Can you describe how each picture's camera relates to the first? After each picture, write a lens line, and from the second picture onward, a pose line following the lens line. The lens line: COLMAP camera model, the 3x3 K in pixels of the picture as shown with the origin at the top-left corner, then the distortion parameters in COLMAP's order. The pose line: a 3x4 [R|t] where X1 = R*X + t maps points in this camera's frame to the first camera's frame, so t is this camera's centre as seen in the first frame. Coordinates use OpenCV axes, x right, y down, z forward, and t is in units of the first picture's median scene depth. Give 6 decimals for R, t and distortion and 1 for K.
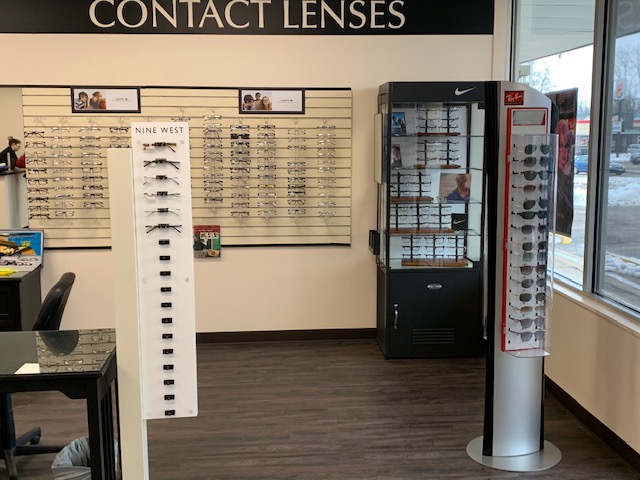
lens RADIAL K [[850.5, 0, 349.1], [0, 850.5, 237.0], [0, 0, 1]] dist [0.206787, -0.643884]
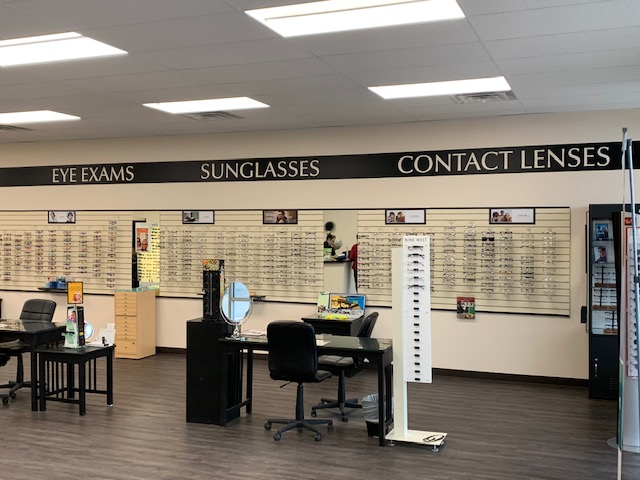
lens RADIAL K [[850.5, 0, 349.1], [0, 850.5, 237.0], [0, 0, 1]] dist [0.206787, -0.643884]
pose [[0.932434, 0.013652, -0.361083, 0.188518], [-0.052815, 0.993703, -0.098814, 0.041662], [0.357460, 0.111208, 0.927284, -0.494287]]
